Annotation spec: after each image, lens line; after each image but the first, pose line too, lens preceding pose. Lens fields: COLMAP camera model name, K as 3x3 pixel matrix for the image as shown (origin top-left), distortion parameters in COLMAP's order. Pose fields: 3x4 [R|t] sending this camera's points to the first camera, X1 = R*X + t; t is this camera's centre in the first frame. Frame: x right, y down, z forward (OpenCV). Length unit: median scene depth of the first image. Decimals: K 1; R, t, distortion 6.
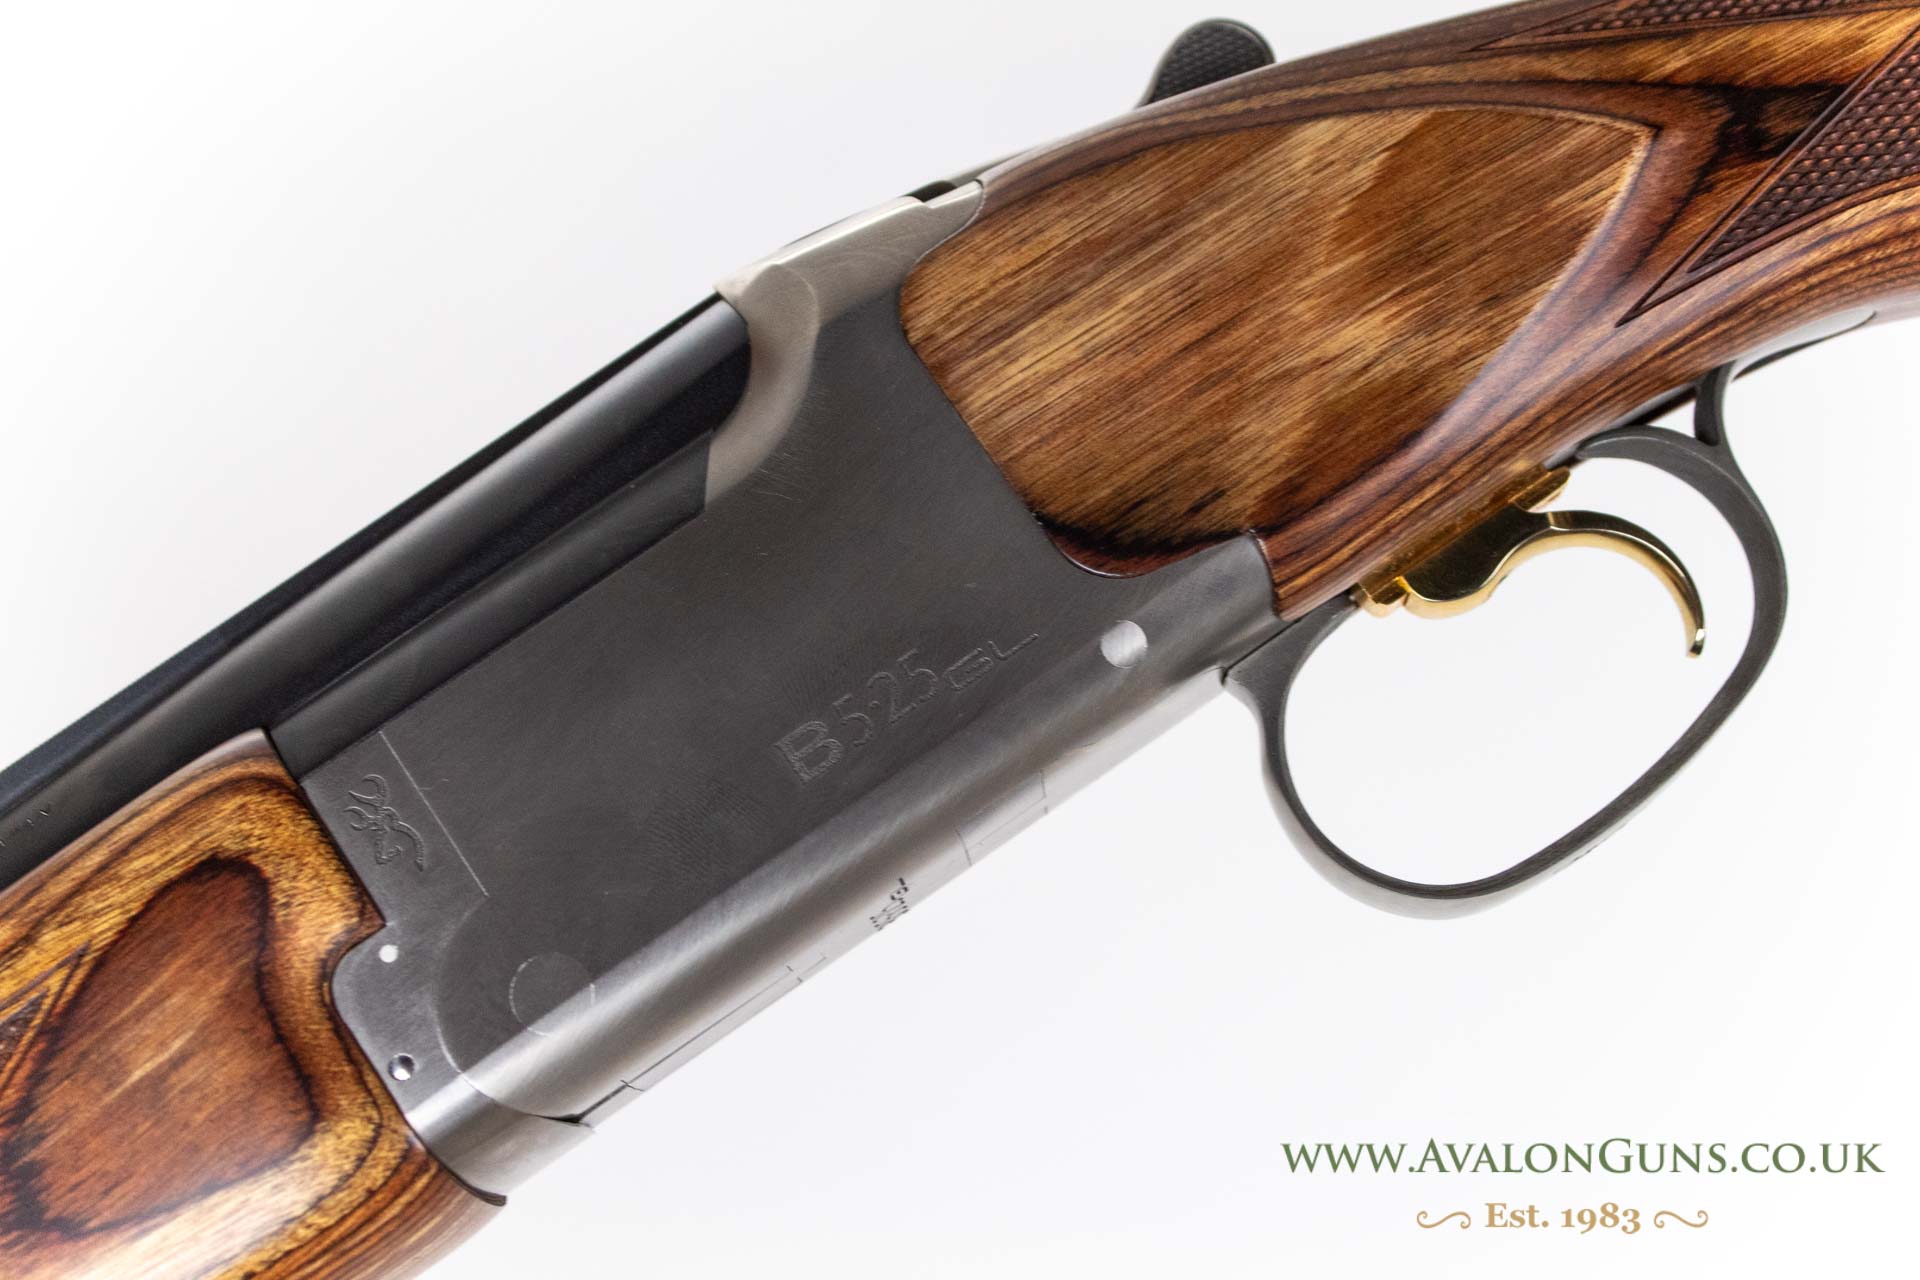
lens RADIAL K [[3175.5, 0, 955.5], [0, 3175.5, 645.0], [0, 0, 1]] dist [-0.012764, 0.072729]
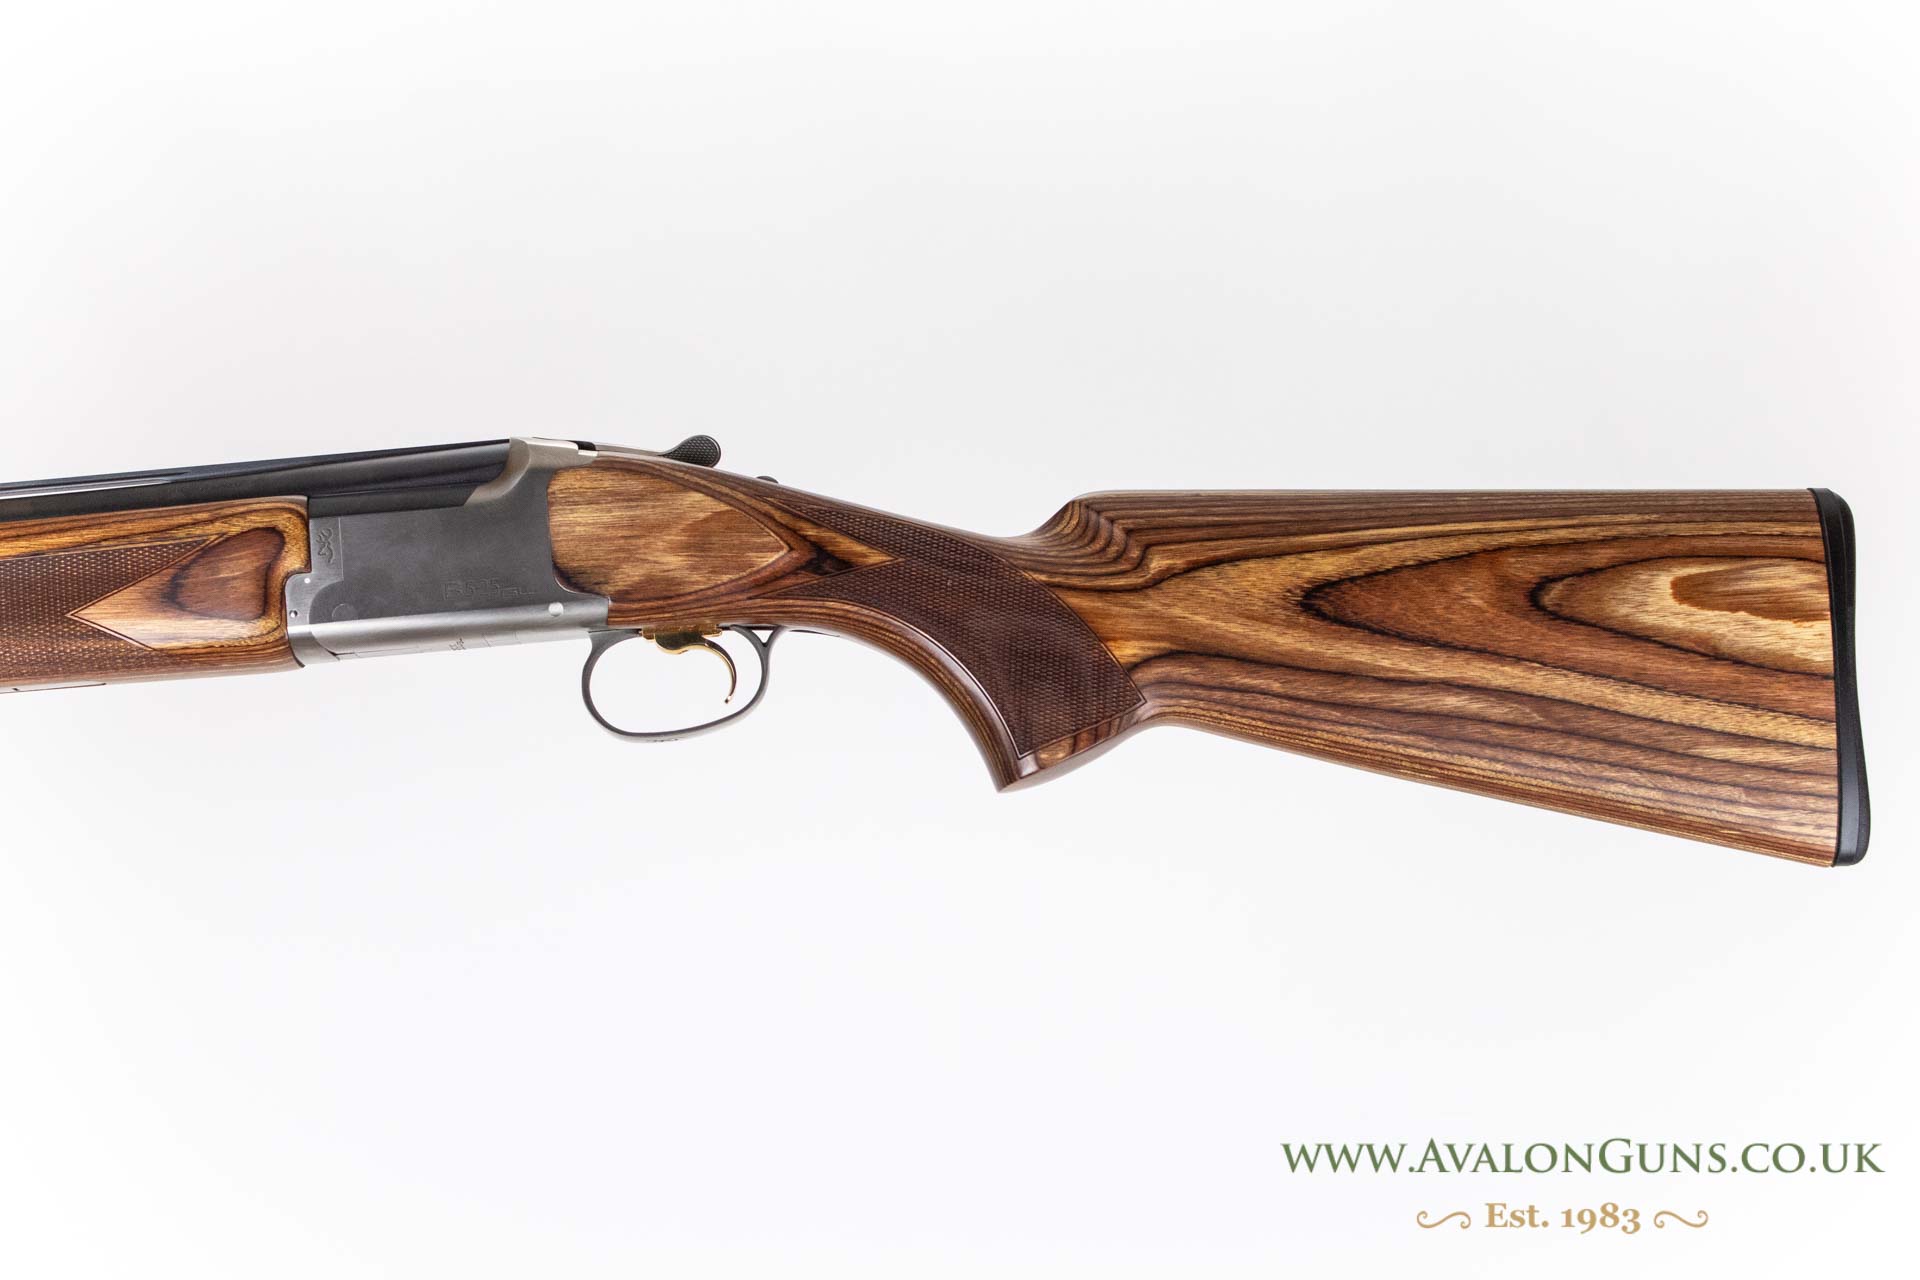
lens RADIAL K [[3175.5, 0, 955.5], [0, 3175.5, 645.0], [0, 0, 1]] dist [-0.012764, 0.072729]
pose [[0.870274, 0.492558, 0.003076, 0.402966], [-0.491716, 0.868385, 0.064216, -0.364681], [0.028959, -0.057398, 0.997931, -2.129761]]
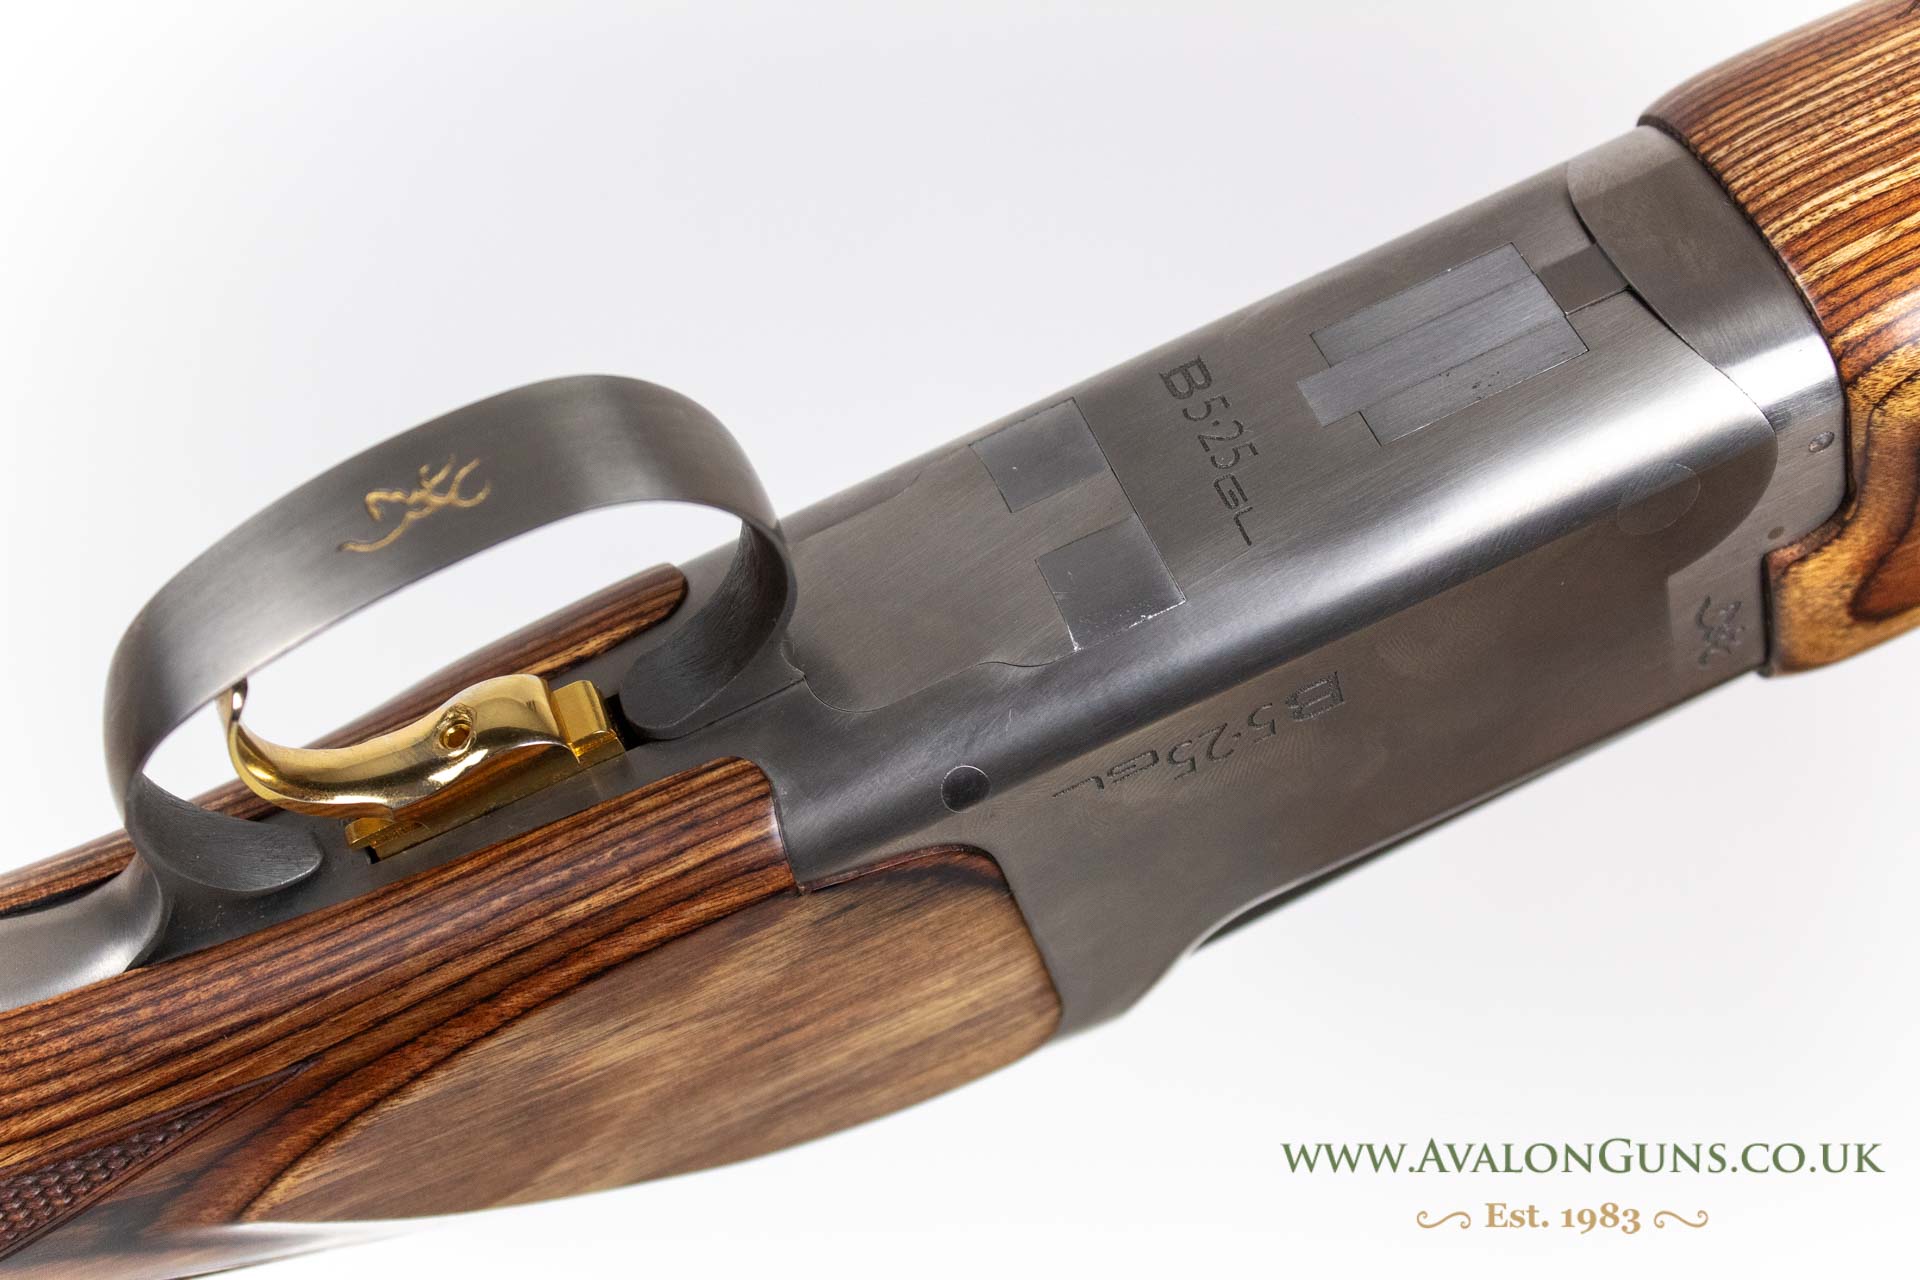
lens RADIAL K [[3175.5, 0, 955.5], [0, 3175.5, 645.0], [0, 0, 1]] dist [-0.012764, 0.072729]
pose [[-0.895214, -0.005892, -0.445597, 0.438832], [0.254214, -0.828010, -0.499774, 0.462109], [-0.366014, -0.560682, 0.742744, 0.372094]]
